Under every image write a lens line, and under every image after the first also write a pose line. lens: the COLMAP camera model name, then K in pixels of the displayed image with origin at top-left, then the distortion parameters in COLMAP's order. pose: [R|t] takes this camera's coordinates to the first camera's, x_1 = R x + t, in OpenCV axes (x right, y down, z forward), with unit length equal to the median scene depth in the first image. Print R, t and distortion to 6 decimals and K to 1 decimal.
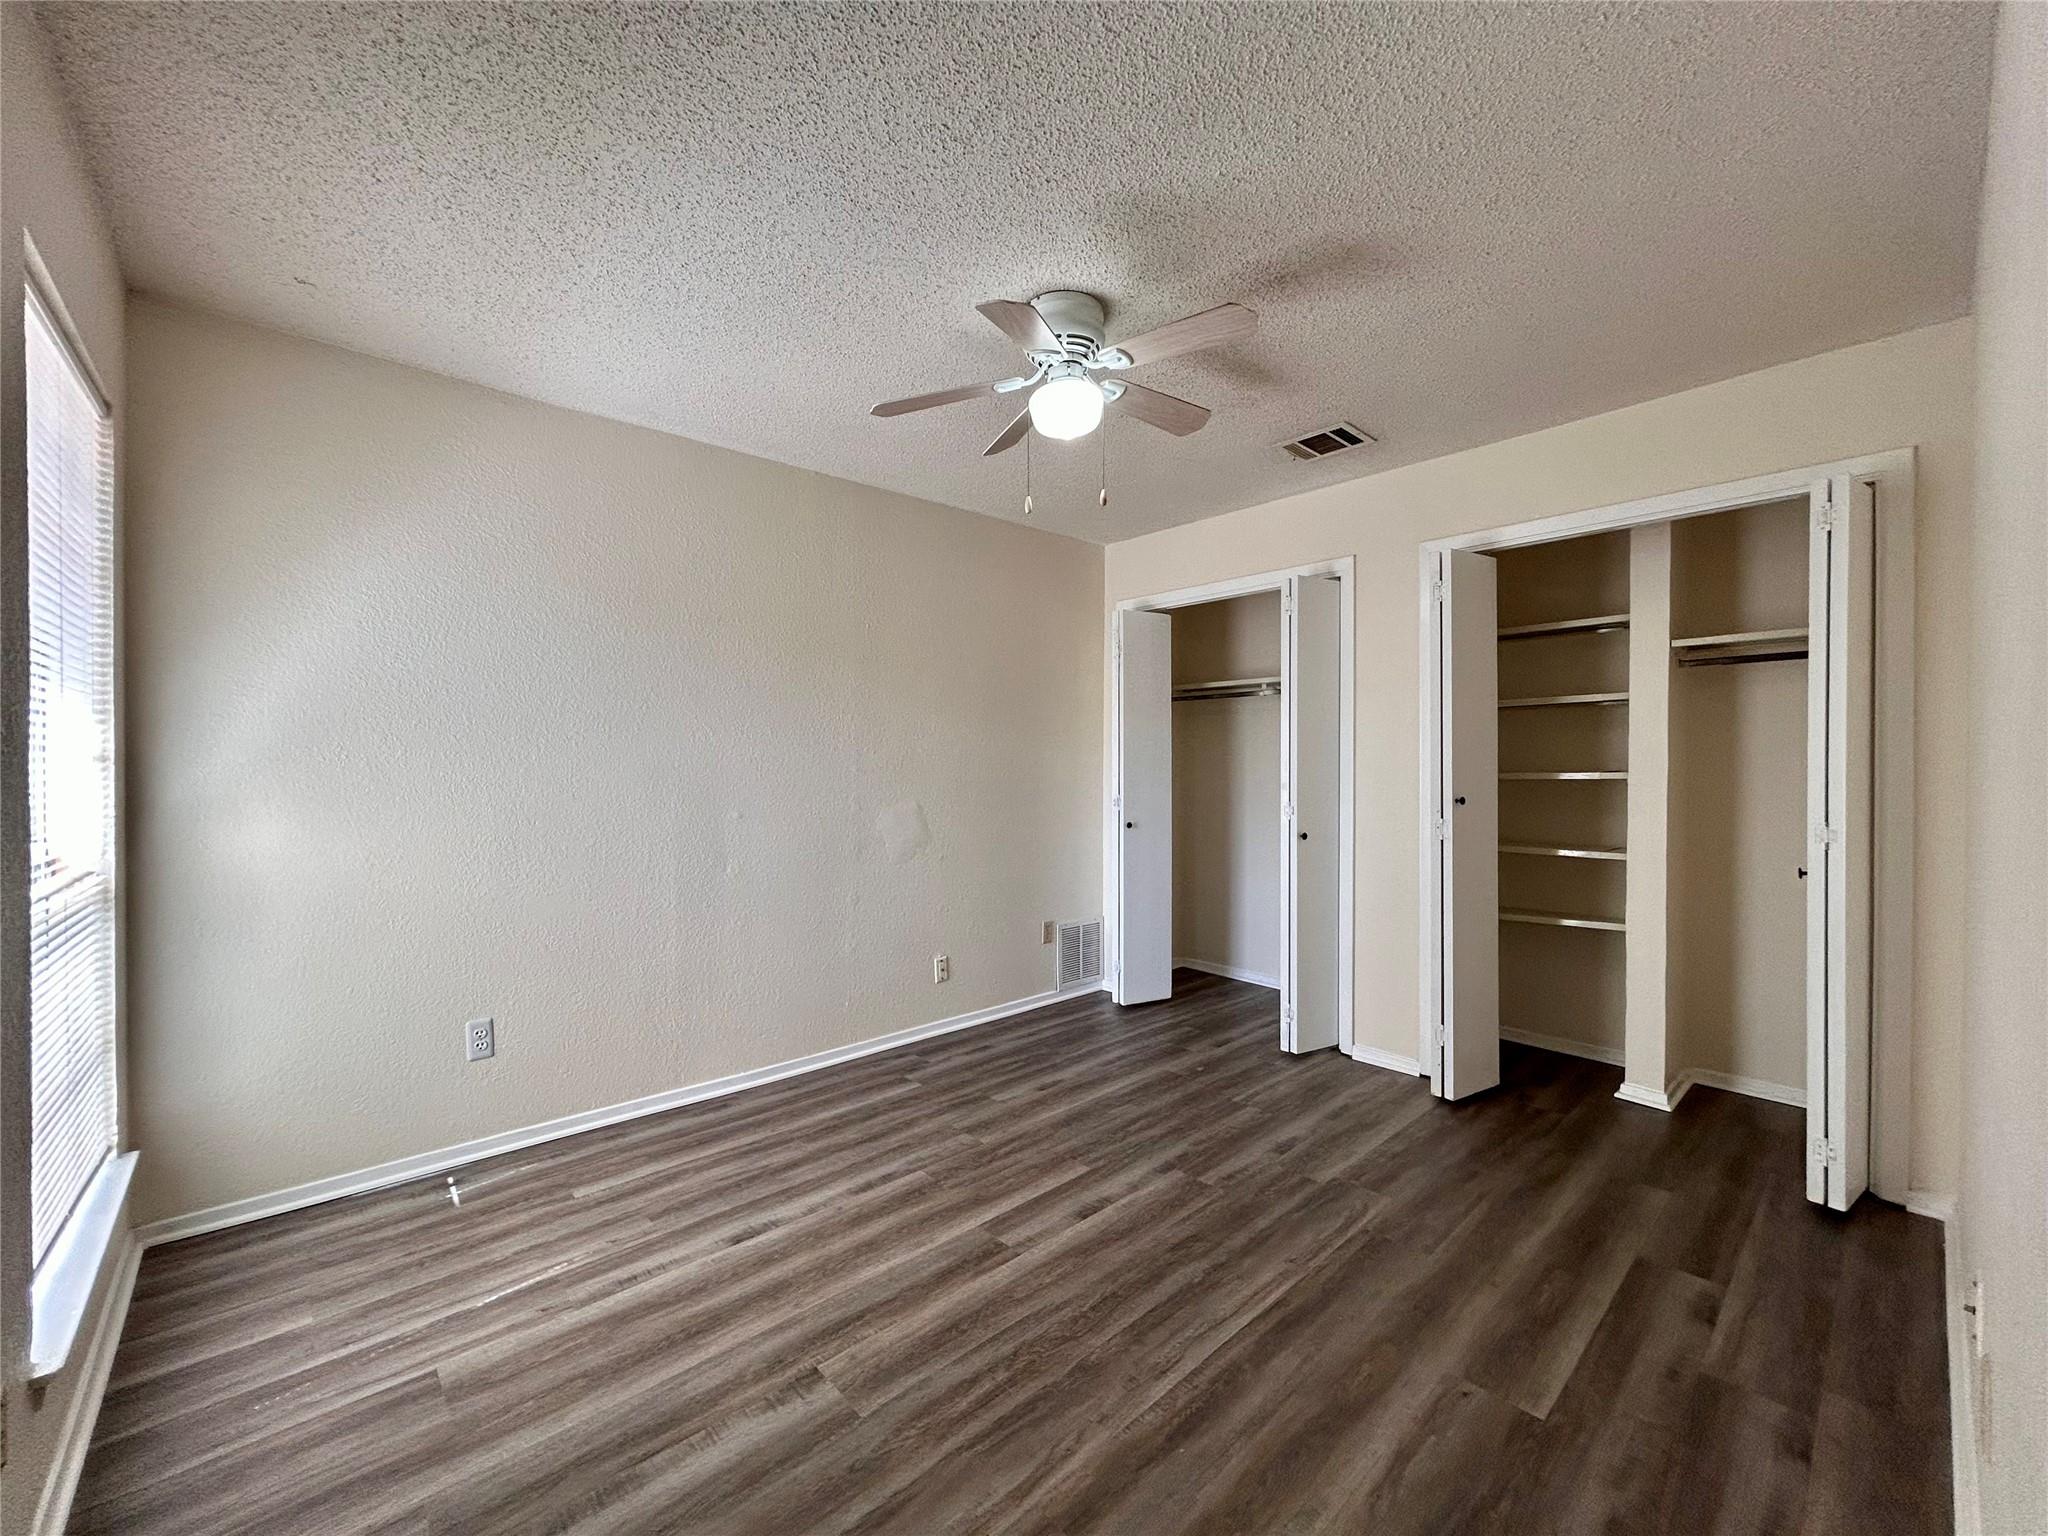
lens RADIAL K [[810.0, 0, 1026.5], [0, 810.0, 766.3], [0, 0, 1]] dist [0.001588, -0.001299]
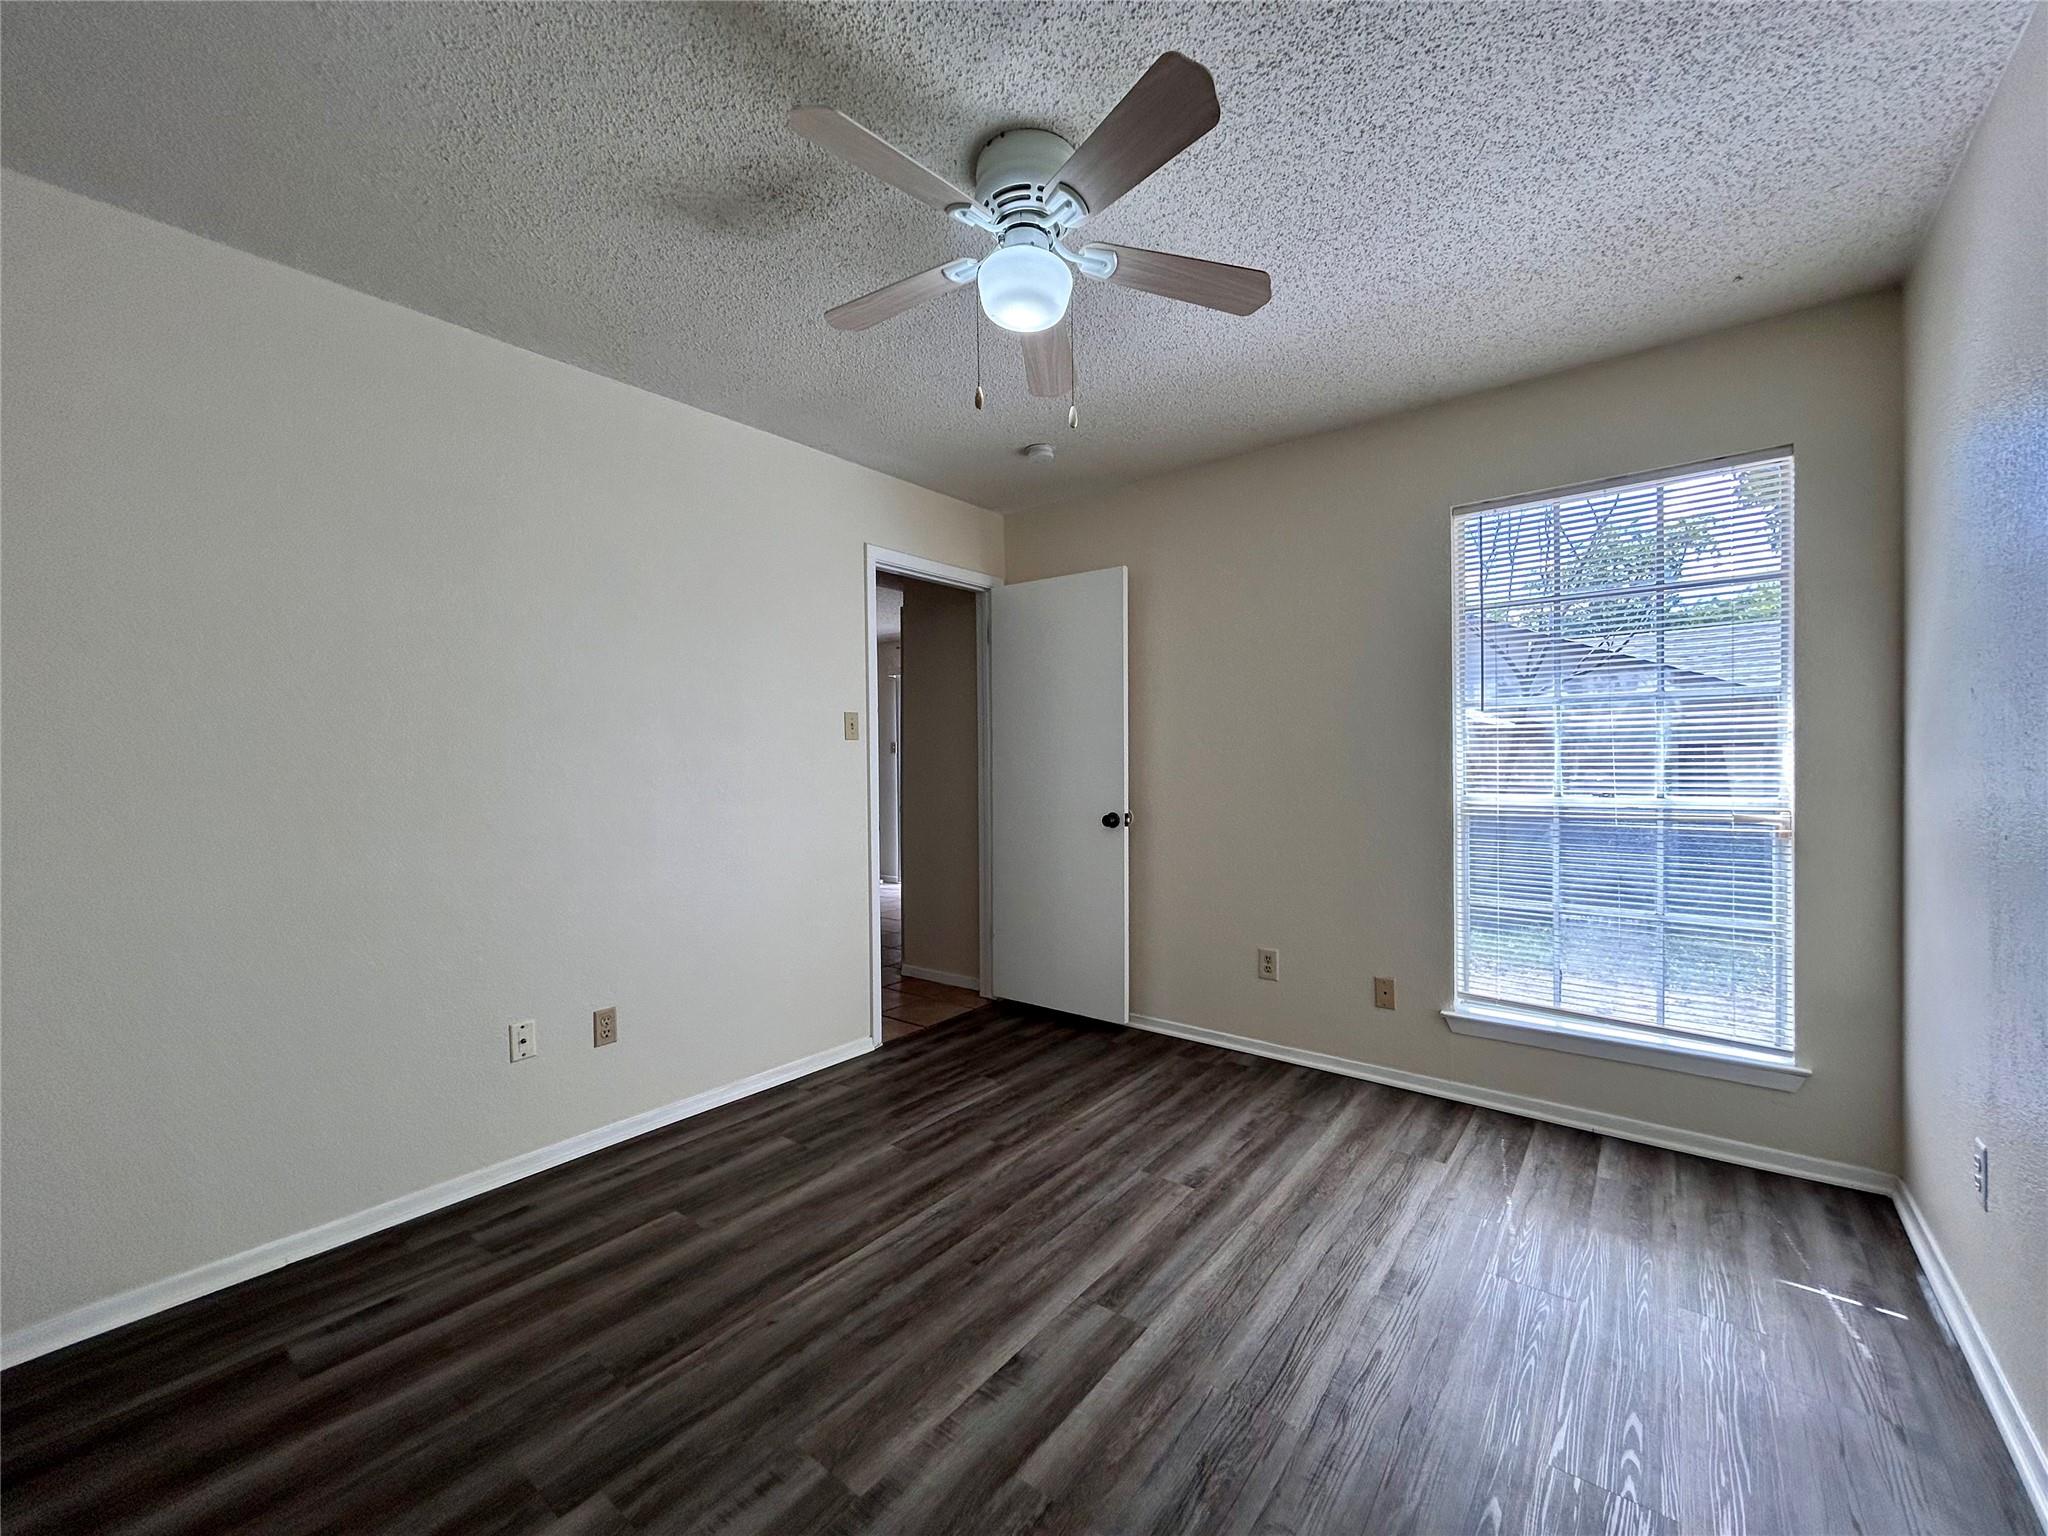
lens RADIAL K [[810.0, 0, 1022.6], [0, 810.0, 762.3], [0, 0, 1]] dist [0.001588, -0.001299]
pose [[-0.987357, 0.009387, -0.158231, 0.211116], [0.007584, 0.999899, 0.011997, 0.008041], [0.158328, 0.010646, -0.987329, 2.061858]]
